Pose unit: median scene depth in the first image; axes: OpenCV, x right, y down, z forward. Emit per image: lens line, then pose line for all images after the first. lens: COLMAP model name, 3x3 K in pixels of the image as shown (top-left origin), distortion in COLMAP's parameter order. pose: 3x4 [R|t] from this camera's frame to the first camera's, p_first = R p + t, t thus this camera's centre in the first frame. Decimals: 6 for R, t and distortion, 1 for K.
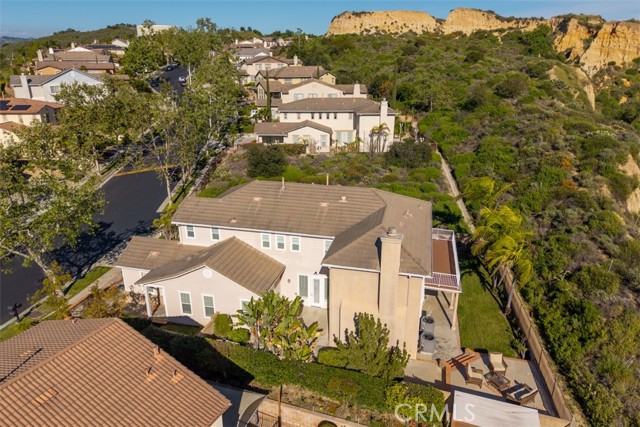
lens RADIAL K [[427.3, 0, 322.1], [0, 427.3, 218.0], [0, 0, 1]] dist [0.038768, -0.039638]
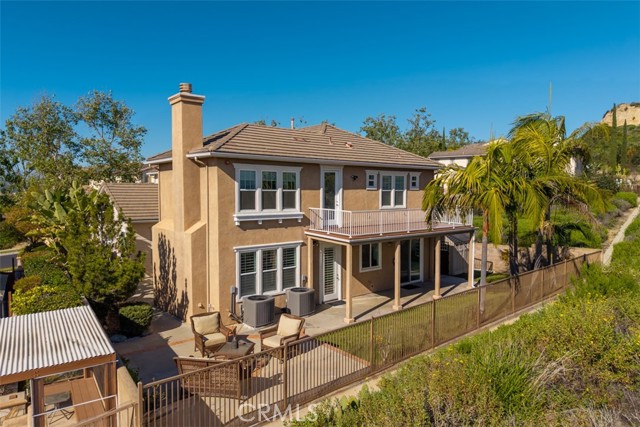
lens RADIAL K [[427.3, 0, 320.9], [0, 427.3, 219.0], [0, 0, 1]] dist [0.038768, -0.039638]
pose [[0.802879, 0.039563, -0.594828, 0.475014], [-0.208275, 0.953534, -0.217702, 0.209286], [0.558576, 0.298676, 0.773813, 0.427306]]
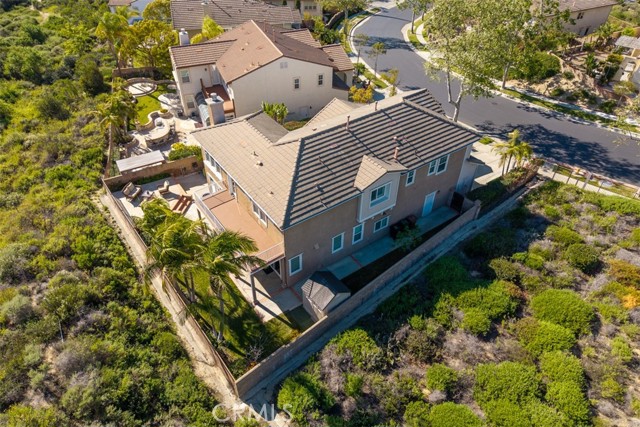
lens RADIAL K [[427.3, 0, 317.4], [0, 427.3, 216.1], [0, 0, 1]] dist [0.038768, -0.039638]
pose [[-0.655942, 0.485192, -0.578212, 0.596471], [-0.277308, 0.557560, 0.782449, -0.590577], [0.702026, 0.673584, -0.231180, 1.164695]]
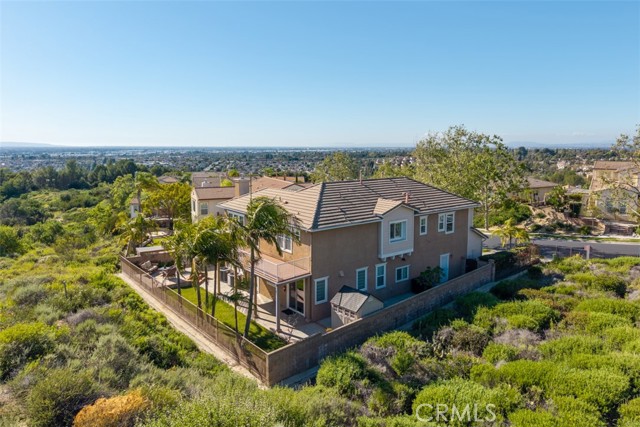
lens RADIAL K [[427.3, 0, 320.1], [0, 427.3, 207.1], [0, 0, 1]] dist [0.038768, -0.039638]
pose [[-0.621706, 0.106540, -0.775971, 0.780471], [-0.277646, 0.896397, 0.345523, -0.311549], [0.732390, 0.430259, -0.527715, 1.345966]]
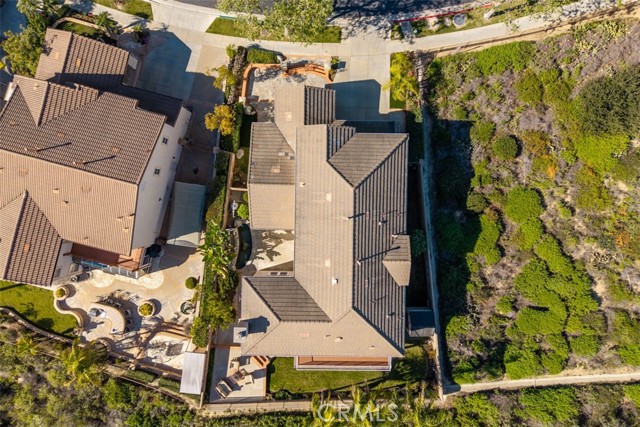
lens RADIAL K [[427.3, 0, 316.6], [0, 427.3, 212.2], [0, 0, 1]] dist [0.038768, -0.039638]
pose [[0.219768, 0.975315, 0.021507, -0.128321], [-0.351482, 0.058595, 0.934359, -0.883402], [0.910034, -0.212901, 0.355683, 0.528866]]
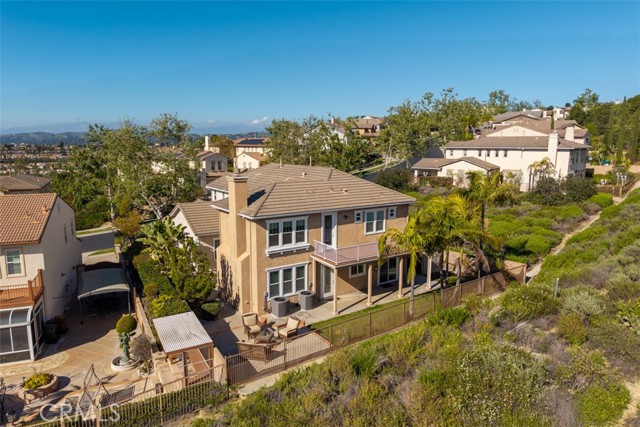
lens RADIAL K [[427.3, 0, 322.3], [0, 427.3, 213.7], [0, 0, 1]] dist [0.038768, -0.039638]
pose [[0.743357, 0.108408, -0.660051, 0.676870], [-0.233435, 0.966783, -0.104112, 0.126655], [0.626840, 0.231471, 0.743971, 0.230607]]
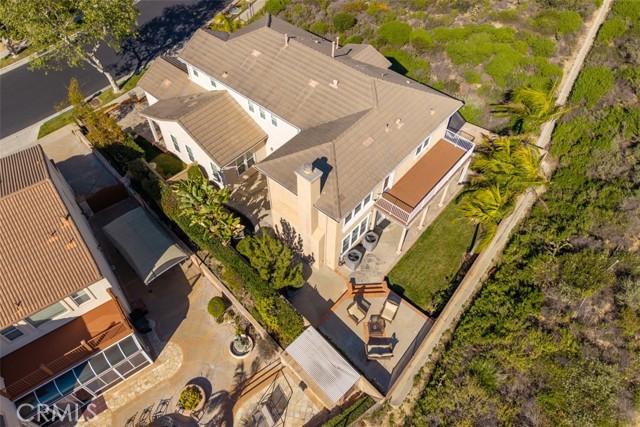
lens RADIAL K [[427.3, 0, 320.1], [0, 427.3, 223.3], [0, 0, 1]] dist [0.038768, -0.039638]
pose [[0.893825, 0.361275, -0.265625, 0.304533], [-0.167795, 0.818798, 0.549013, -0.242155], [0.415838, -0.446151, 0.792482, 0.149833]]
